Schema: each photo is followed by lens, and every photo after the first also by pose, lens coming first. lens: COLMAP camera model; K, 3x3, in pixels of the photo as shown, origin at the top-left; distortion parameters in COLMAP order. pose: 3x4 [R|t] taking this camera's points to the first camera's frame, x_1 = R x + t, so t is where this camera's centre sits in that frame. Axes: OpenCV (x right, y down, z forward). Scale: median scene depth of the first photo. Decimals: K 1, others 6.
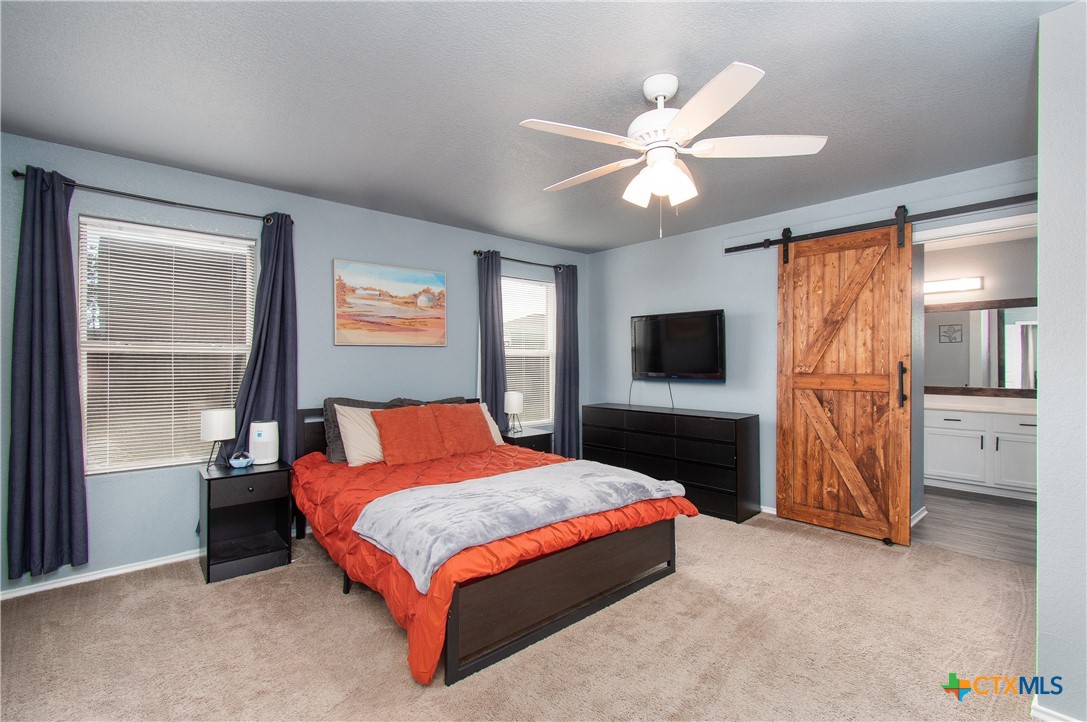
lens RADIAL K [[488.4, 0, 542.6], [0, 488.4, 362.9], [0, 0, 1]] dist [0.001570, -0.001265]
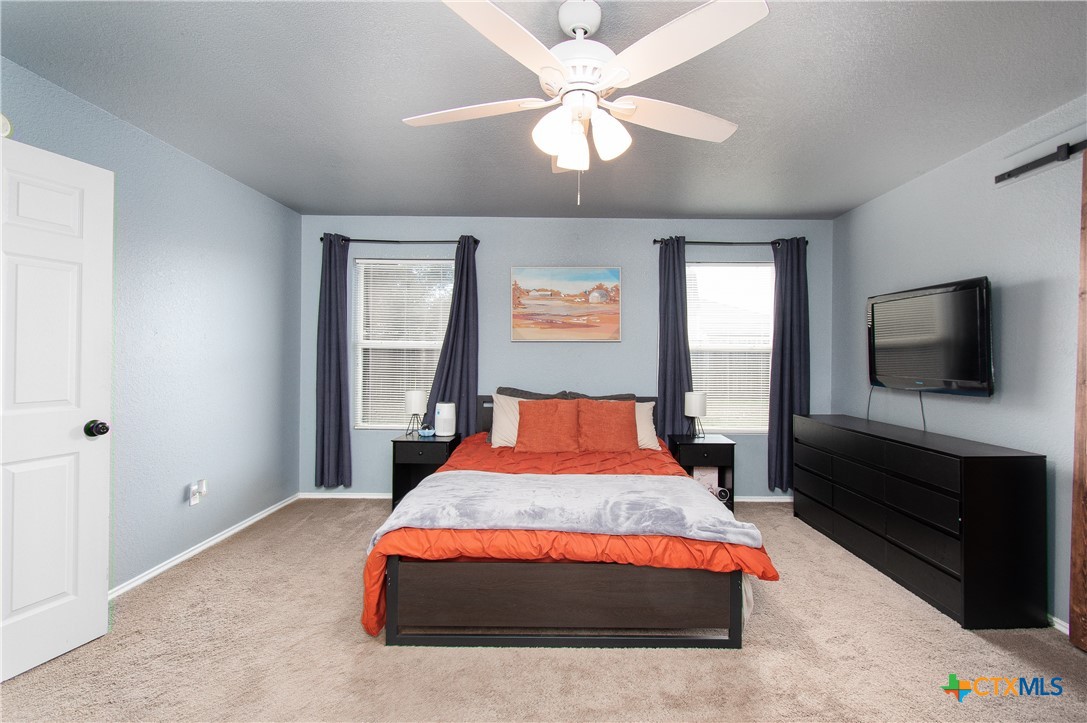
lens RADIAL K [[488.4, 0, 553.8], [0, 488.4, 355.0], [0, 0, 1]] dist [0.001570, -0.001265]
pose [[0.750344, 0.007645, -0.661003, 0.423198], [-0.012639, 0.999916, -0.002782, -0.002912], [0.660927, 0.010442, 0.750378, 0.208489]]
